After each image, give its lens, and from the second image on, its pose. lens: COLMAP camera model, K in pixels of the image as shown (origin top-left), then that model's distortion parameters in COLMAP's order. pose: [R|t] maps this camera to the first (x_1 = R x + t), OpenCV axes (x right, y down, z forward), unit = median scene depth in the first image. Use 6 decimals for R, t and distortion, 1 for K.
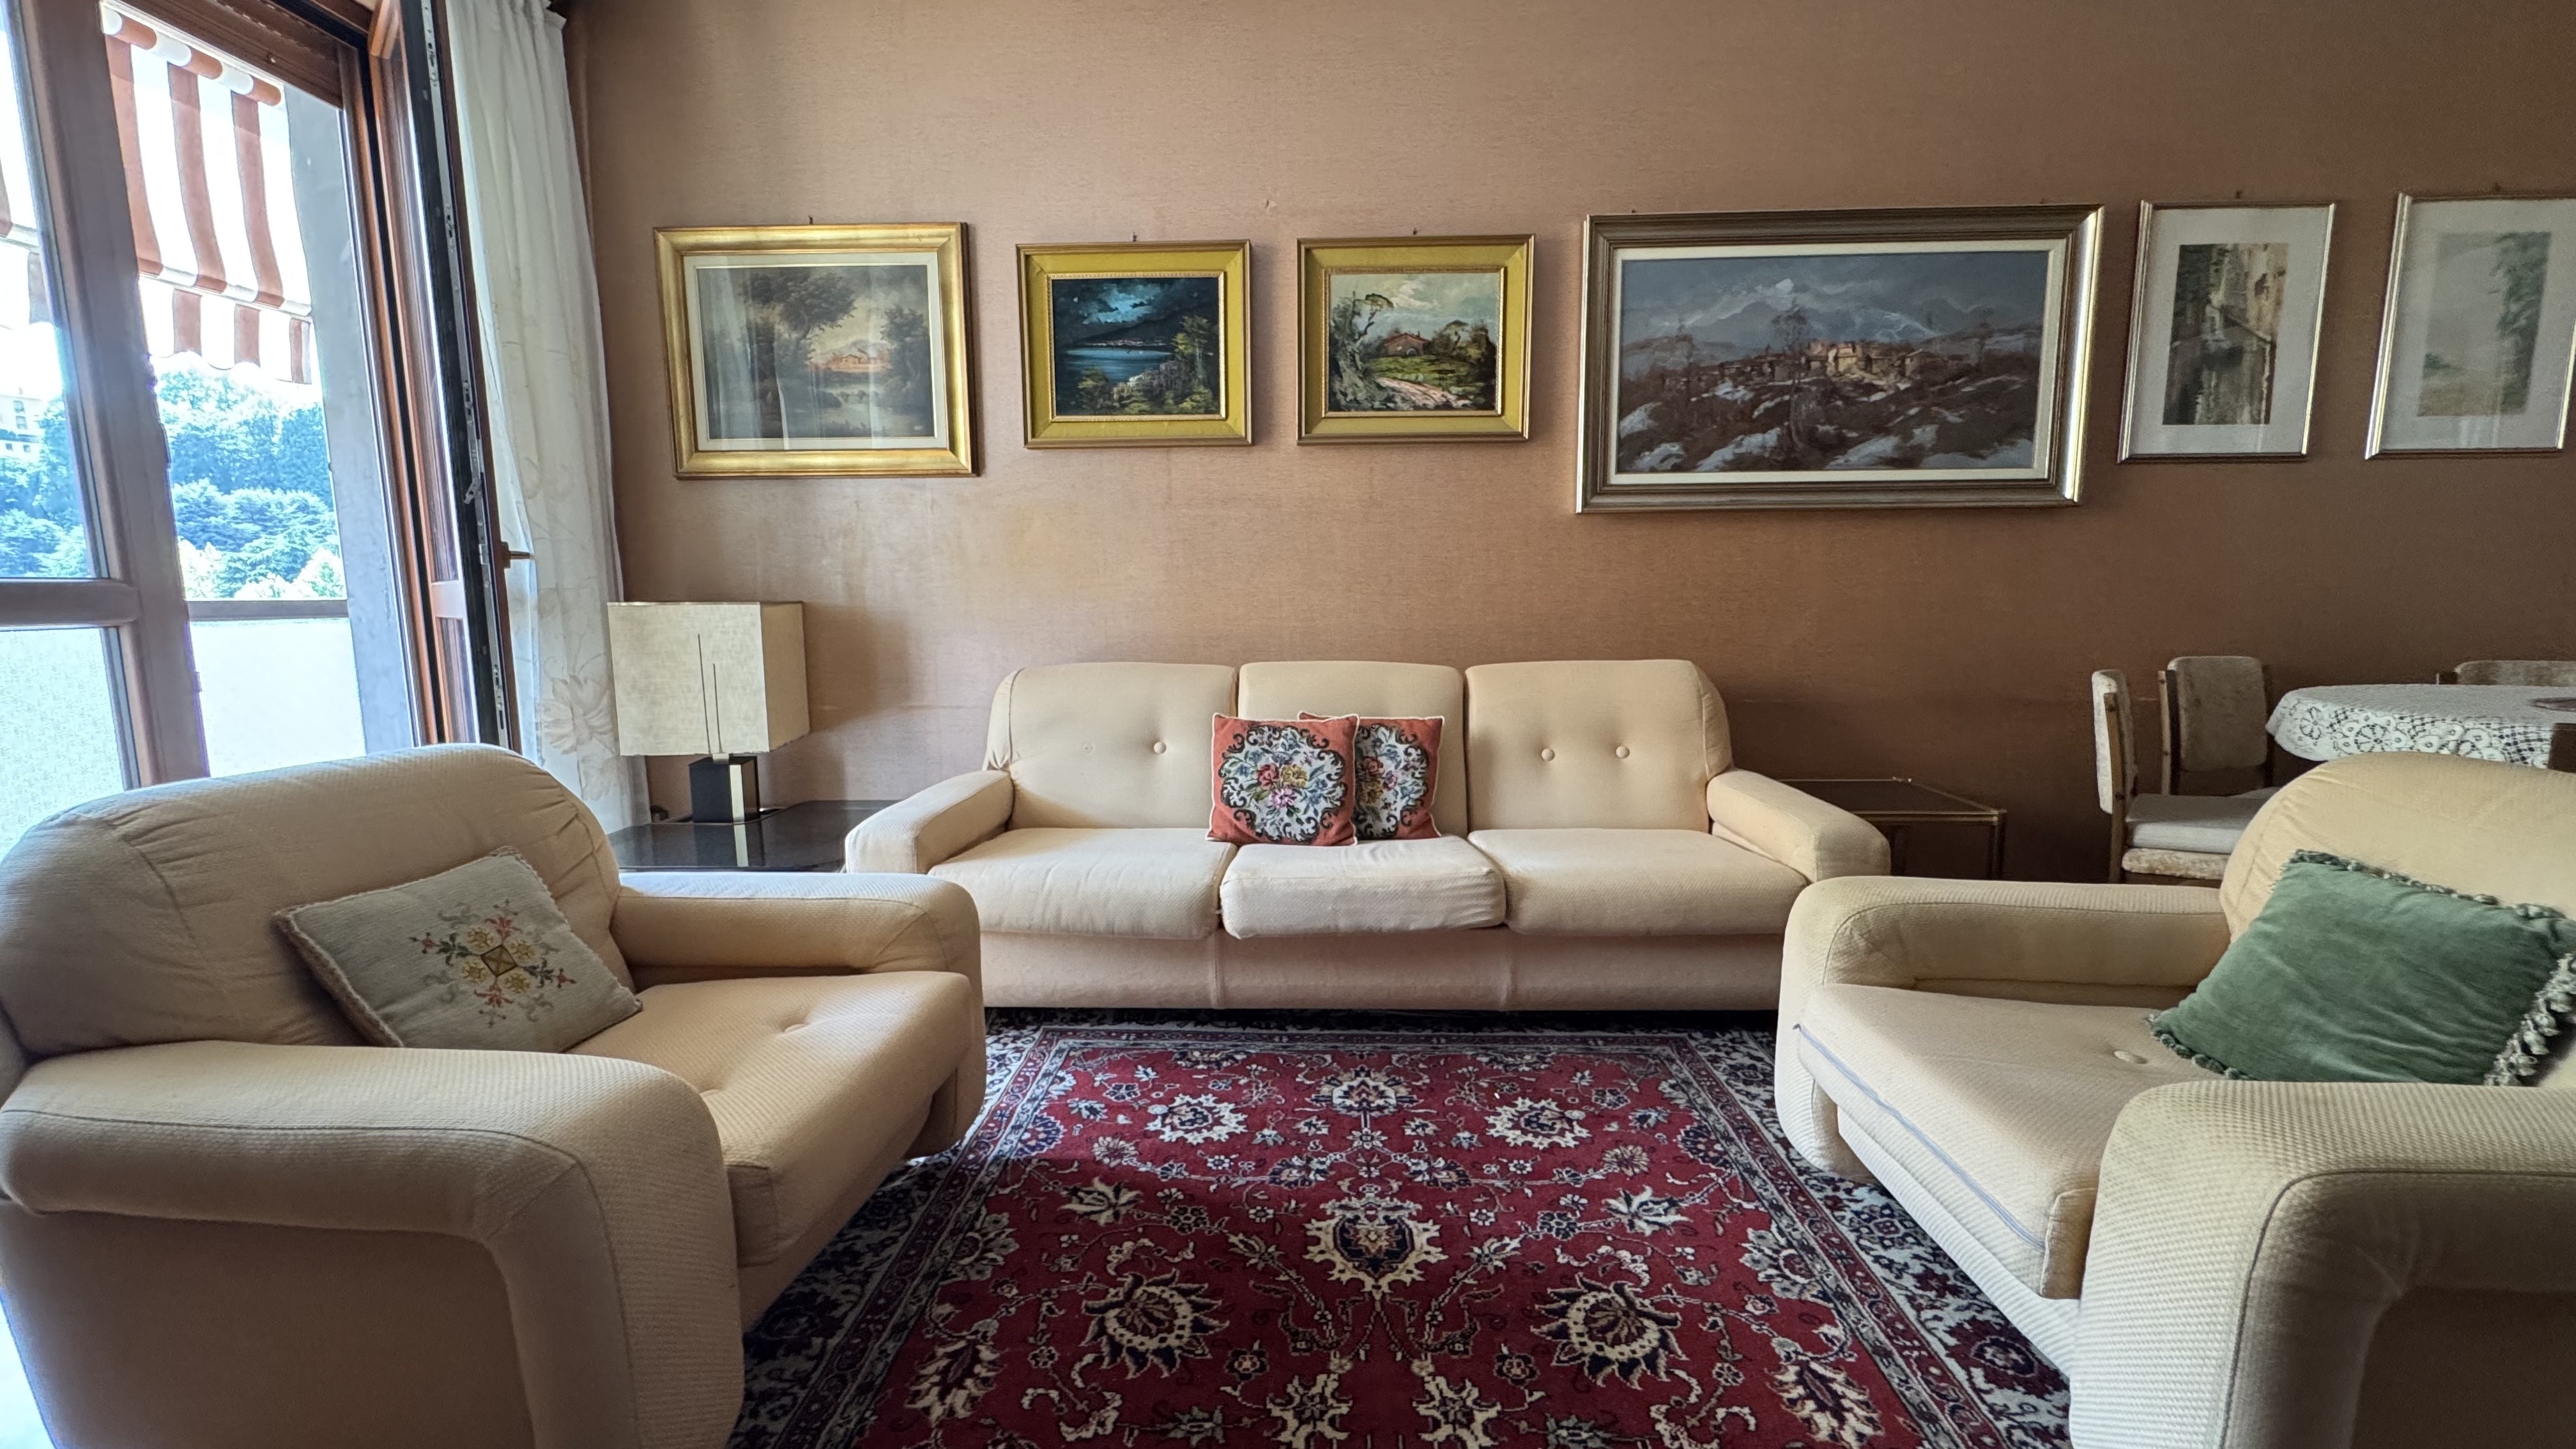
lens RADIAL K [[1040.7, 0, 1279.3], [0, 1040.7, 721.4], [0, 0, 1]] dist [0.003855, 0.000989]
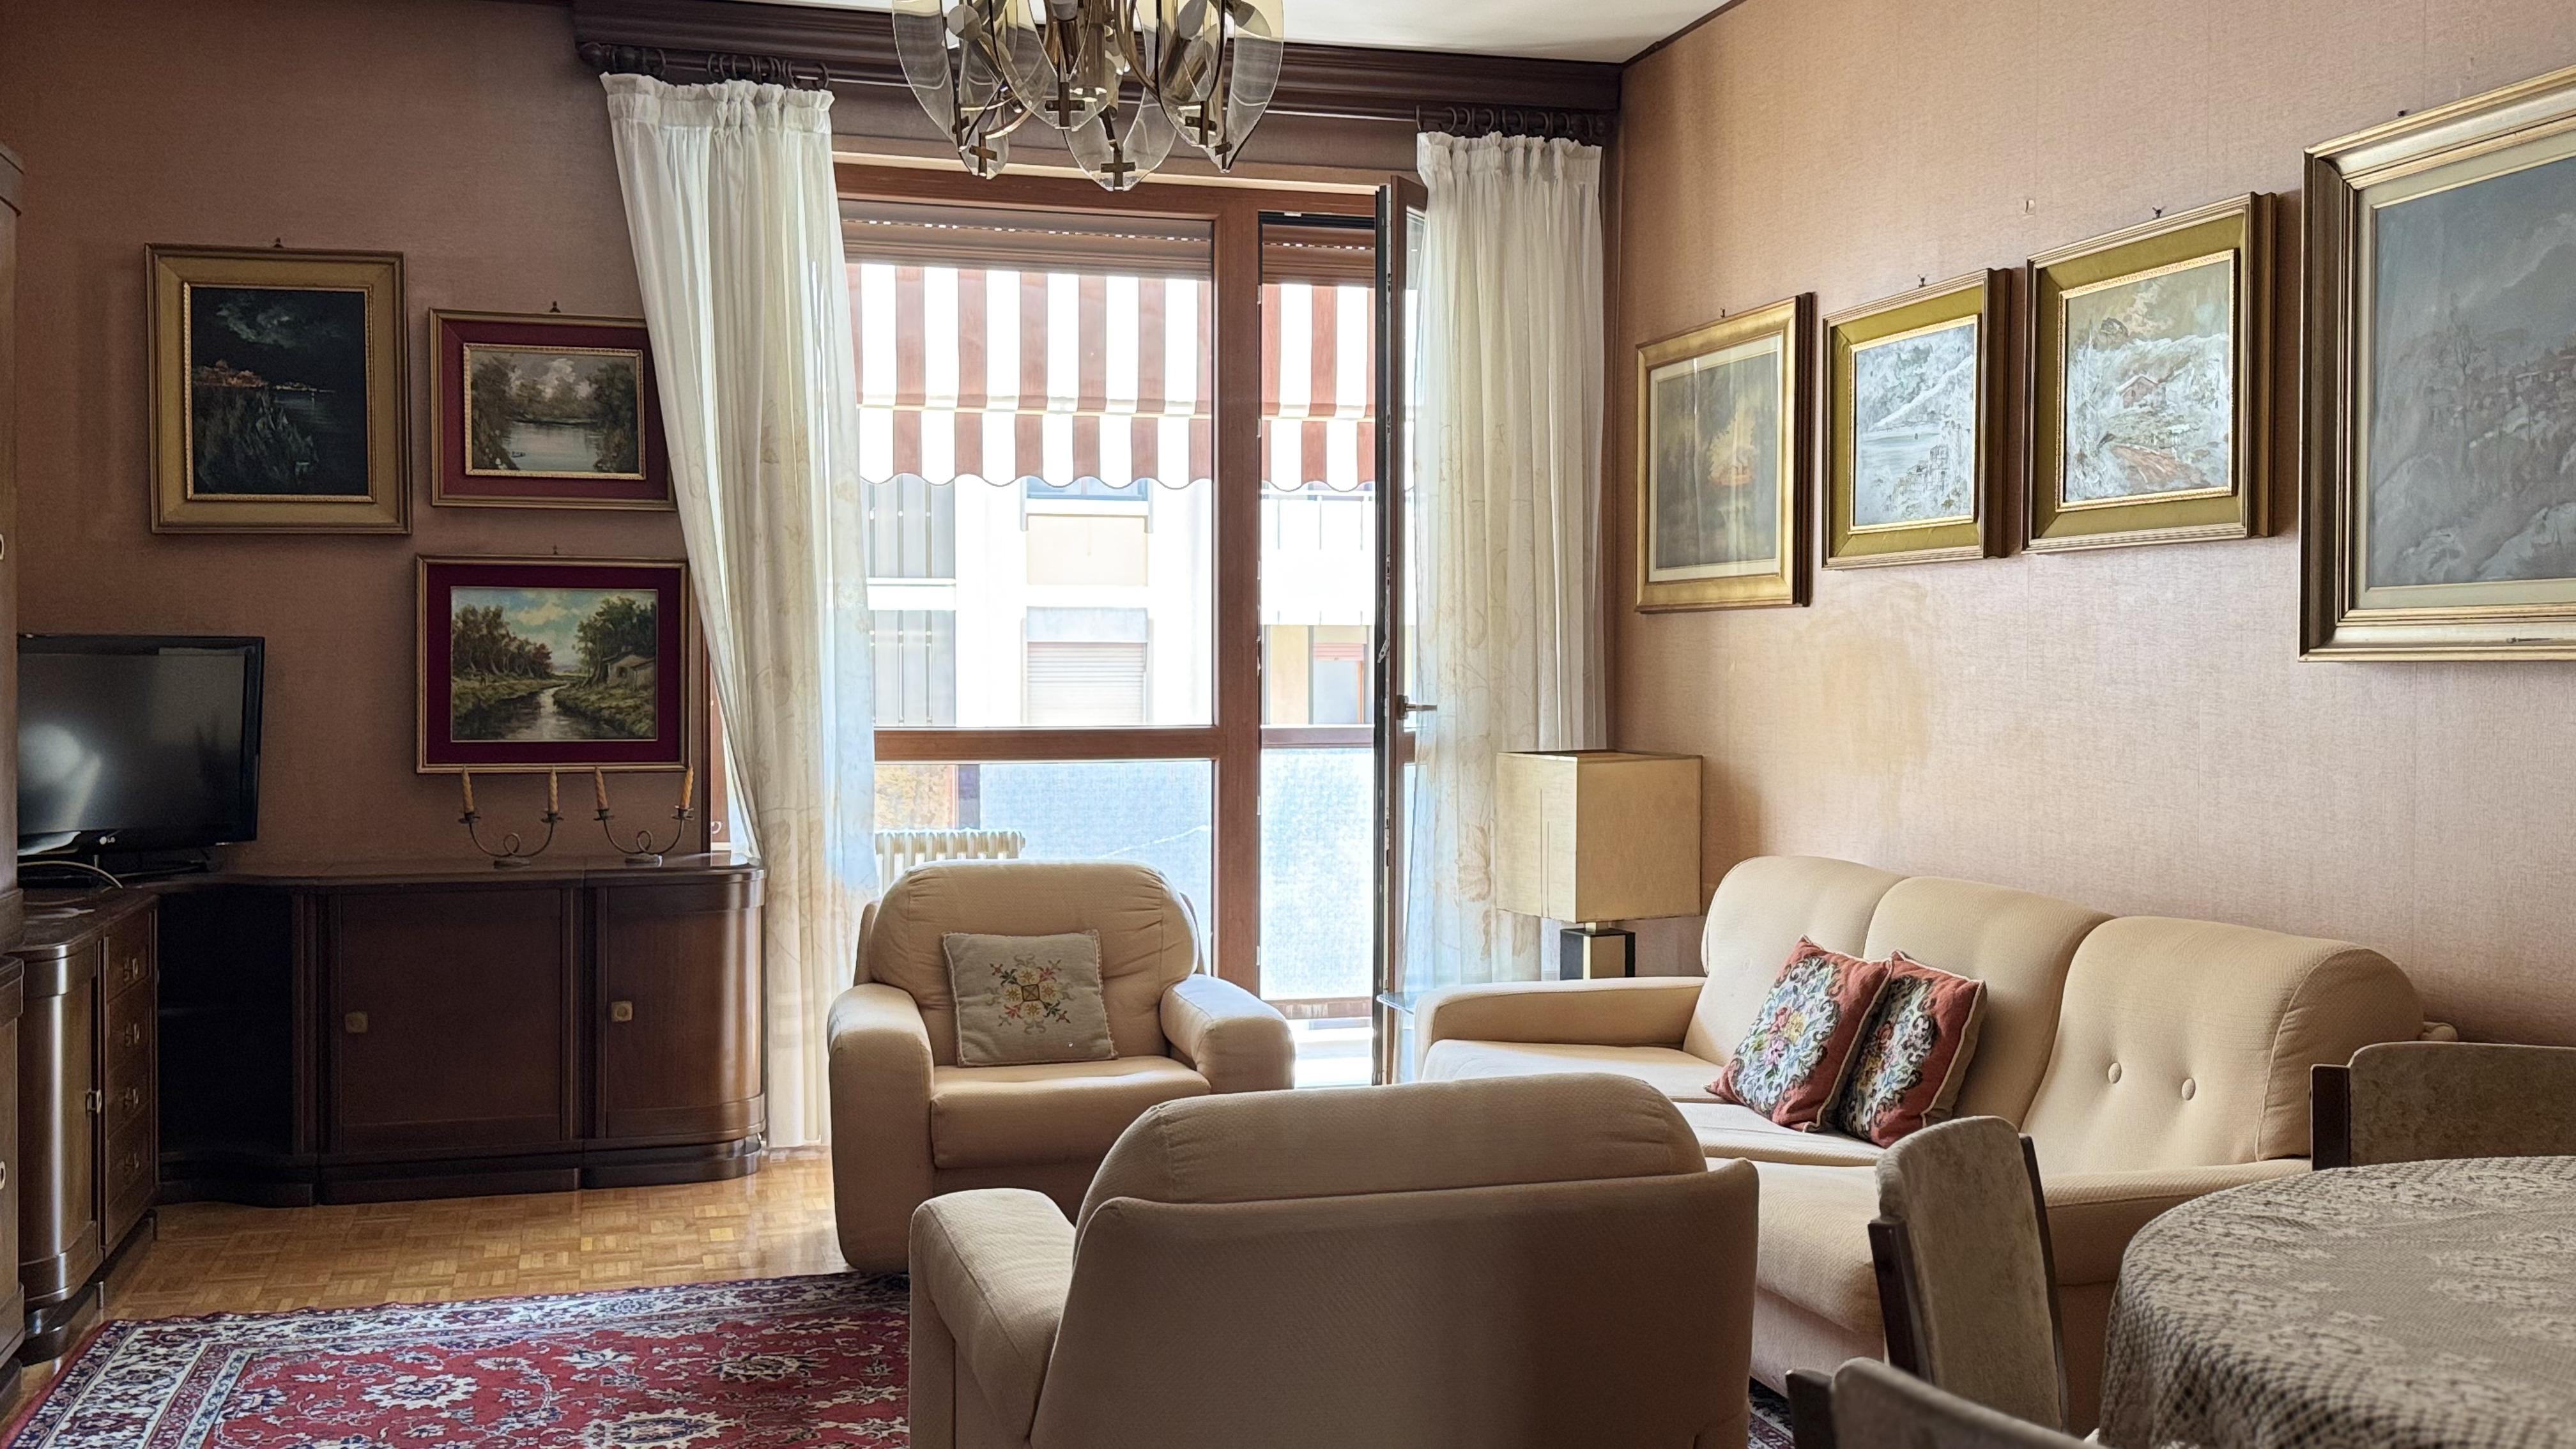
lens RADIAL K [[2436.4, 0, 1291.7], [0, 2436.4, 727.0], [0, 0, 1]] dist [0.003540, 0.000000]
pose [[0.301657, 0.033412, -0.952831, 1.515642], [-0.122083, 0.992512, -0.003847, -0.106621], [0.945568, 0.117485, 0.303477, 0.116154]]
